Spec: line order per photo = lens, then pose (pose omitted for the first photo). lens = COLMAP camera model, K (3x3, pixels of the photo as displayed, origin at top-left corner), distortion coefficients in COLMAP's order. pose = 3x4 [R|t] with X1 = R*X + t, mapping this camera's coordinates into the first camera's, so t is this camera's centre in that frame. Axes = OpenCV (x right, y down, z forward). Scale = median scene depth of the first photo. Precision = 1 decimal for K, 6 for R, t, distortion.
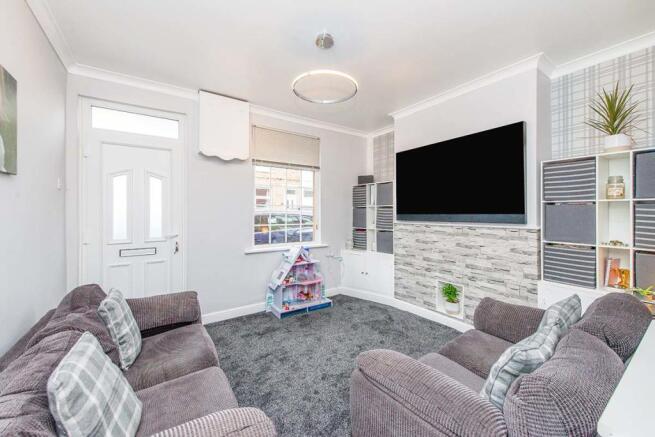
lens RADIAL K [[259.3, 0, 325.9], [0, 259.3, 214.1], [0, 0, 1]] dist [0.000113, 0.000013]
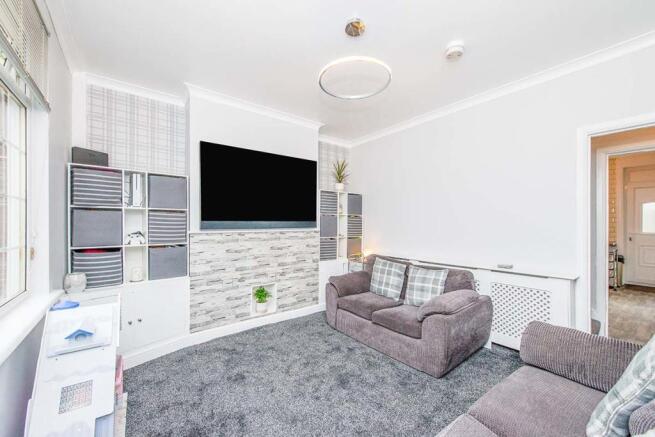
lens RADIAL K [[259.3, 0, 310.5], [0, 259.3, 221.8], [0, 0, 1]] dist [0.000113, 0.000013]
pose [[-0.037085, -0.007138, 0.999287, -0.578159], [-0.002676, 0.999972, 0.007044, -0.005972], [-0.999309, -0.002413, -0.037103, 0.797309]]
